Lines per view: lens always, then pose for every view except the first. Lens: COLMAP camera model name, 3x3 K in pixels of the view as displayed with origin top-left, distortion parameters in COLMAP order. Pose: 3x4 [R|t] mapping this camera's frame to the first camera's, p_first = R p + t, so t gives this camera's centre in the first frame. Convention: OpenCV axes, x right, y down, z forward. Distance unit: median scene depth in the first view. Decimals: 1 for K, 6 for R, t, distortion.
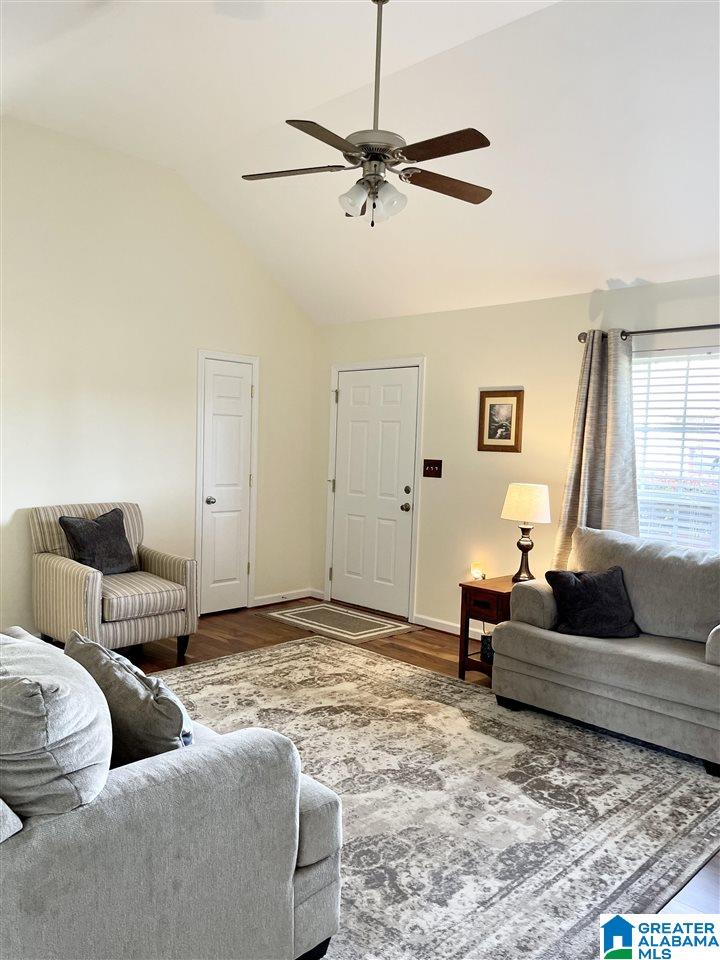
lens RADIAL K [[727.8, 0, 360.0], [0, 727.8, 480.0], [0, 0, 1]] dist [0.036638, 0.000734]
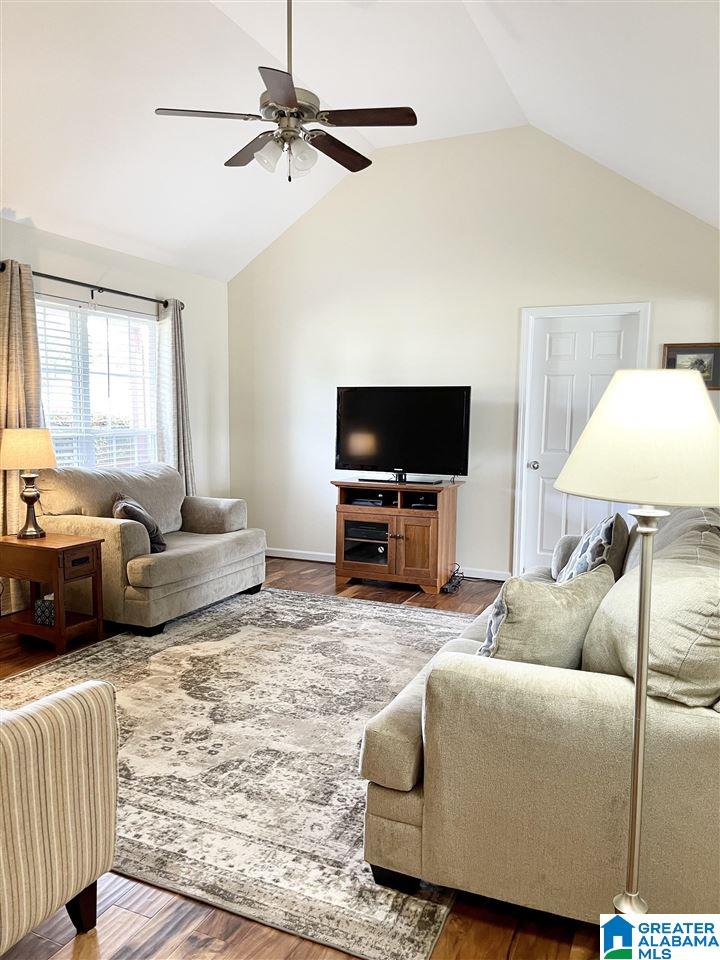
lens RADIAL K [[724.3, 0, 360.0], [0, 724.3, 480.0], [0, 0, 1]] dist [0.058683, -0.084902]
pose [[-0.347453, -0.123711, 0.929501, -0.890575], [0.023884, 0.989770, 0.140660, -0.056301], [-0.937393, 0.071073, -0.340944, 1.099900]]
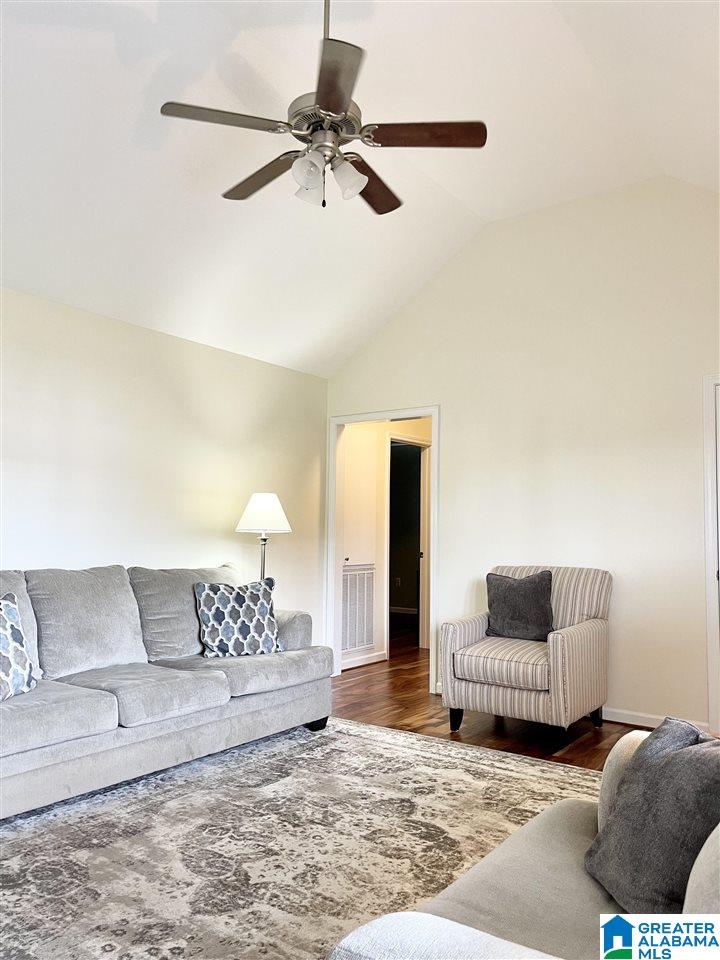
lens RADIAL K [[724.3, 0, 360.0], [0, 724.3, 480.0], [0, 0, 1]] dist [0.058683, -0.084902]
pose [[0.139779, -0.099682, -0.985152, 0.699675], [-0.055863, 0.992541, -0.108356, 0.049045], [0.988606, 0.070179, 0.133168, 0.808114]]
